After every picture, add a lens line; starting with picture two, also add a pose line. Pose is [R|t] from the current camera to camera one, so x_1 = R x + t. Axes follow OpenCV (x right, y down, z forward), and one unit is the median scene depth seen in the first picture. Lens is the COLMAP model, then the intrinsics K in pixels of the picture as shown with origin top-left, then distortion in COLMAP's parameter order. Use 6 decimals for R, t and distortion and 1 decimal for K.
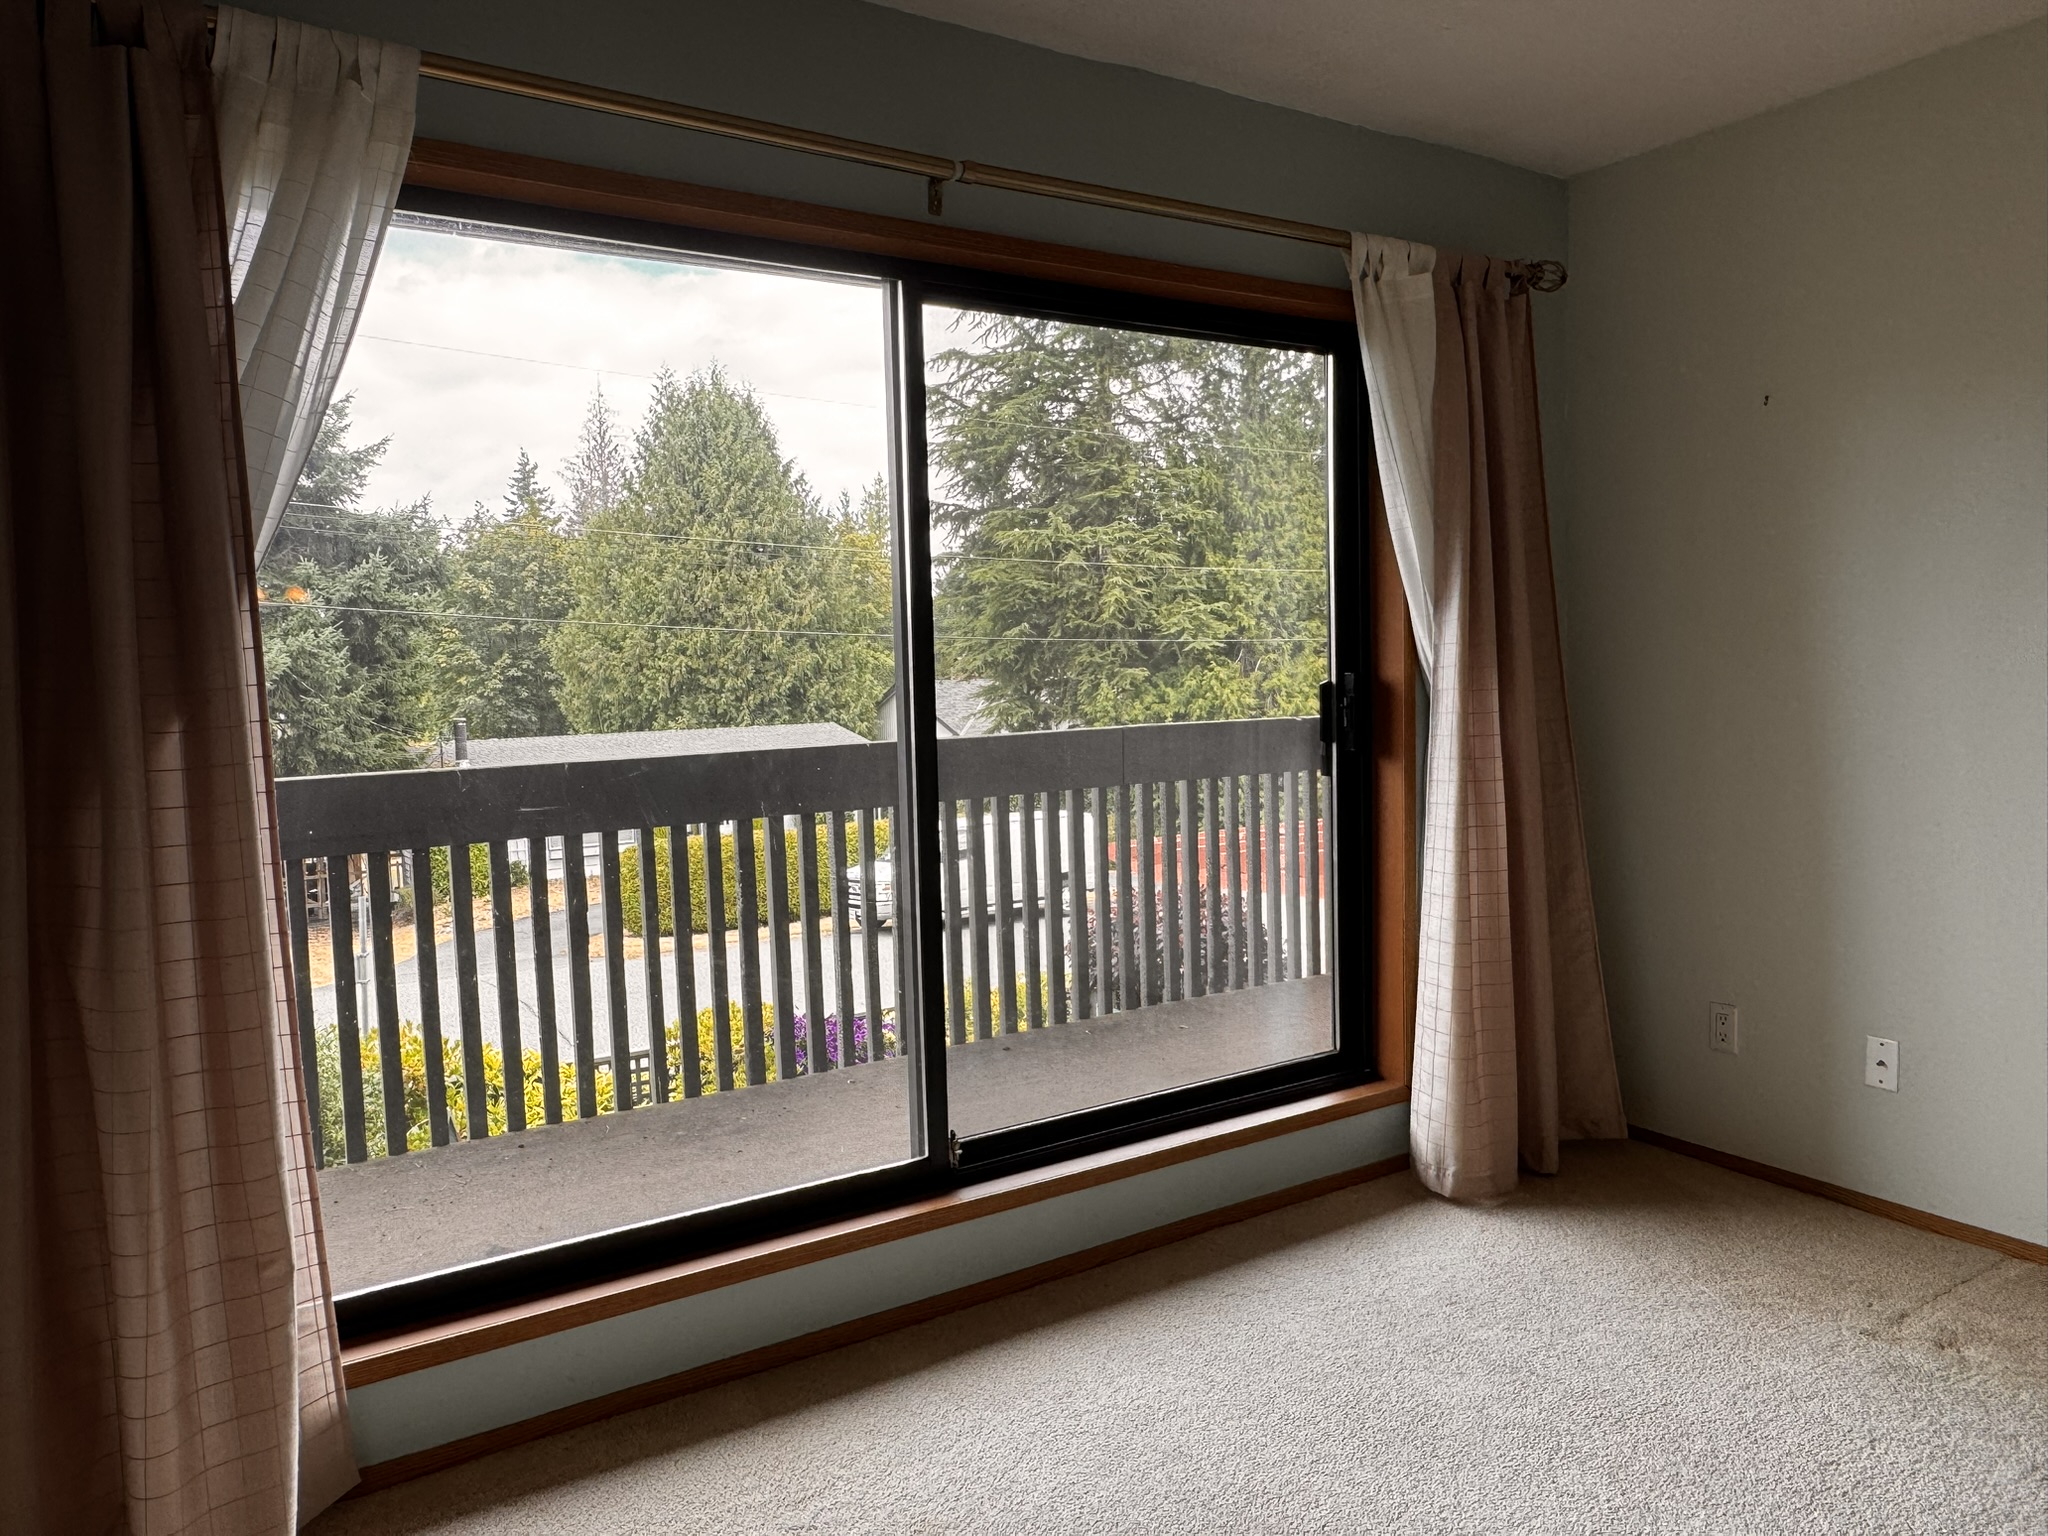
lens RADIAL K [[1393.1, 0, 1031.4], [0, 1393.1, 767.7], [0, 0, 1]] dist [-0.006446, 0.003410]
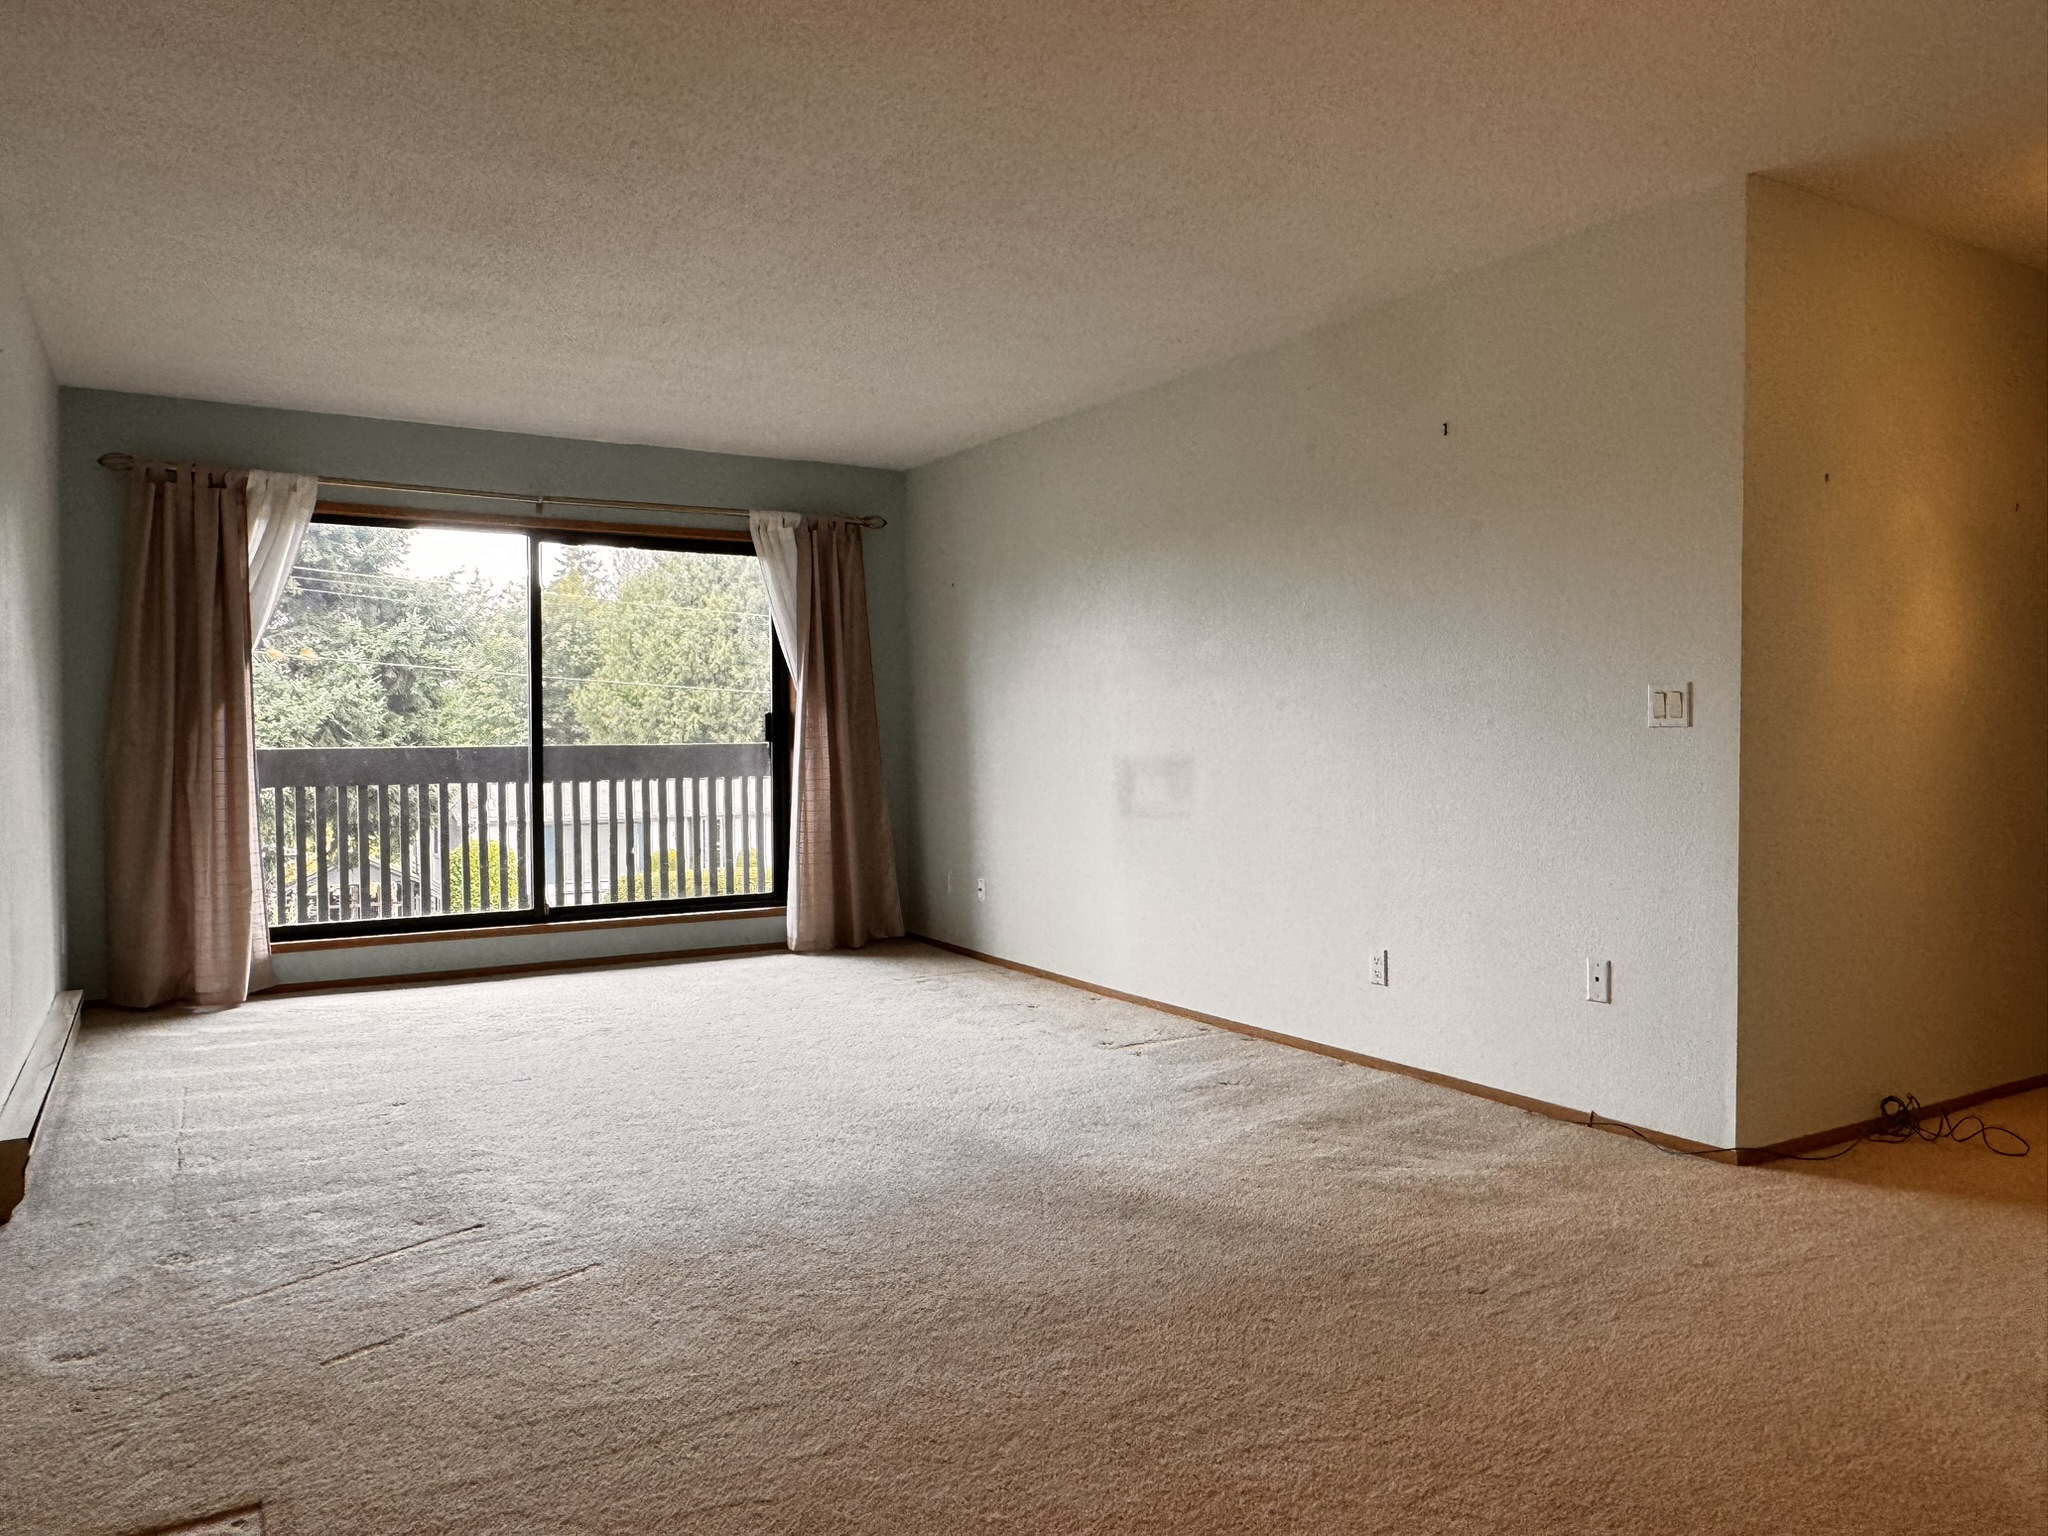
lens RADIAL K [[1393.1, 0, 1026.2], [0, 1393.1, 770.8], [0, 0, 1]] dist [-0.006446, 0.003410]
pose [[0.999130, 0.025411, -0.033078, 0.785757], [-0.026925, 0.998571, -0.046166, 0.130251], [0.031857, 0.047017, 0.998386, -1.246781]]
